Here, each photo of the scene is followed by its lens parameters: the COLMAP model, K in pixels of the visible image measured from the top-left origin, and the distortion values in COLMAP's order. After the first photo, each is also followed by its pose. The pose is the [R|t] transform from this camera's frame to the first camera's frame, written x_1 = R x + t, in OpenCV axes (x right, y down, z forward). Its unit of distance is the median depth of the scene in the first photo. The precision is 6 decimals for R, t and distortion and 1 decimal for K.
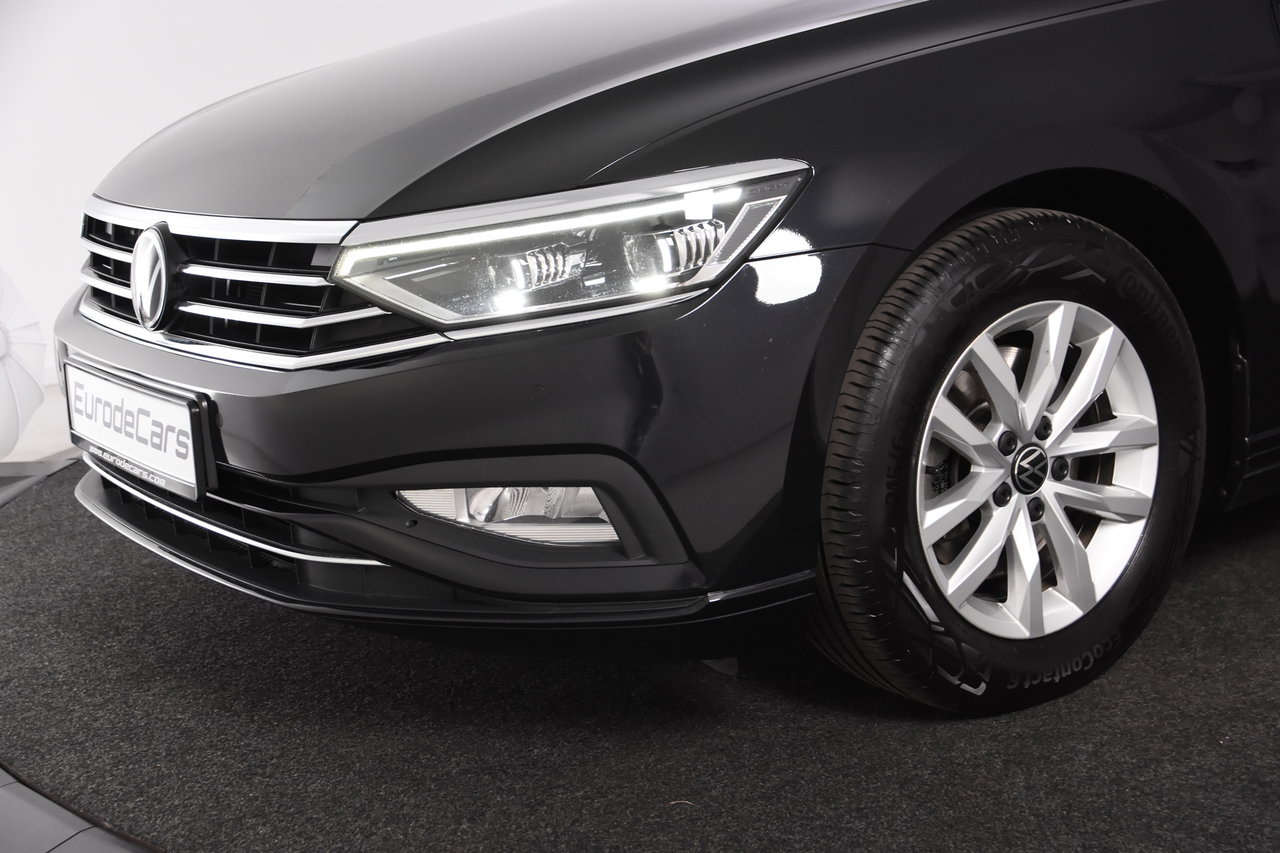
lens RADIAL K [[1877.8, 0, 627.1], [0, 1877.8, 473.8], [0, 0, 1]] dist [0.104638, 0.000000]
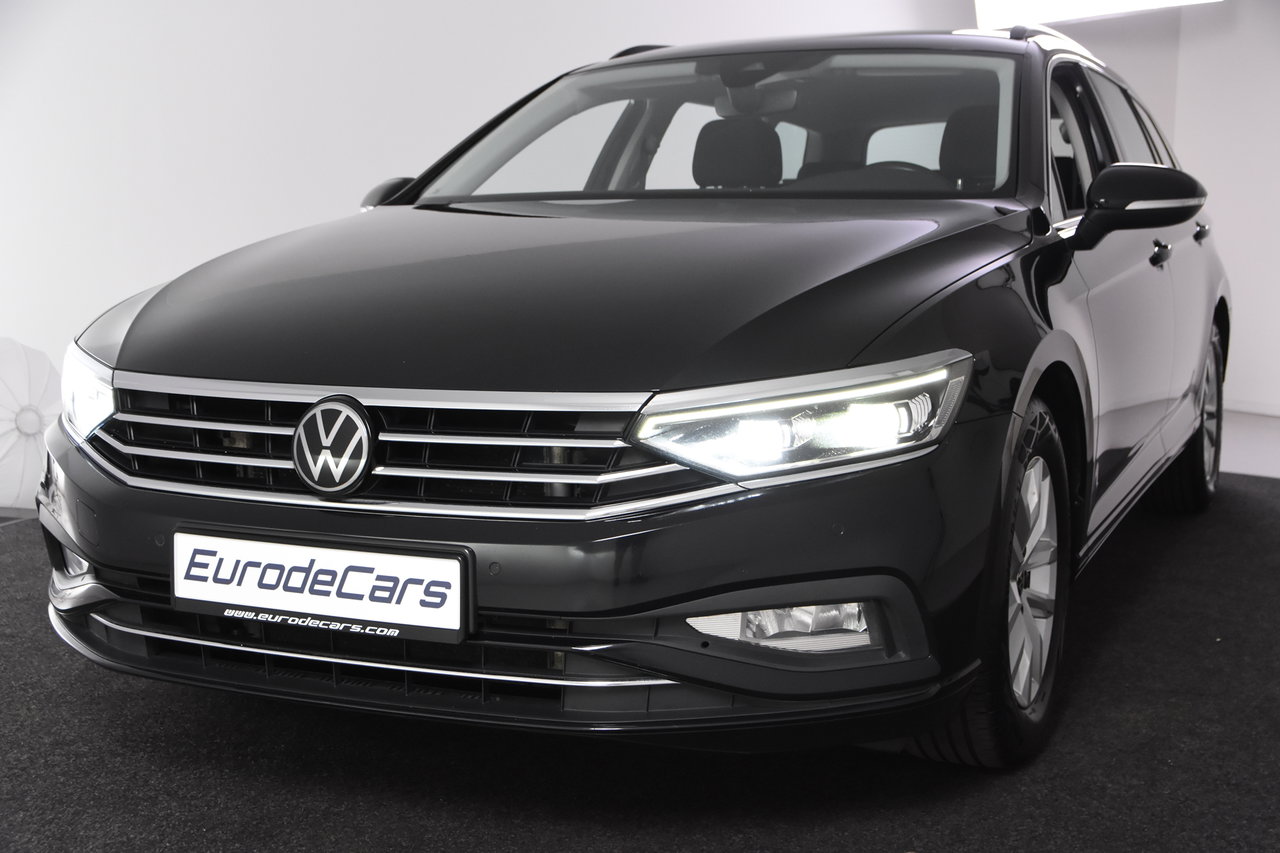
lens RADIAL K [[1764.9, 0, 635.3], [0, 1764.9, 431.0], [0, 0, 1]] dist [0.007090, 0.000000]
pose [[0.846933, -0.001275, 0.531699, -0.737619], [0.069154, 0.991767, -0.107777, 0.009591], [-0.527184, 0.128049, 0.840048, 0.069281]]
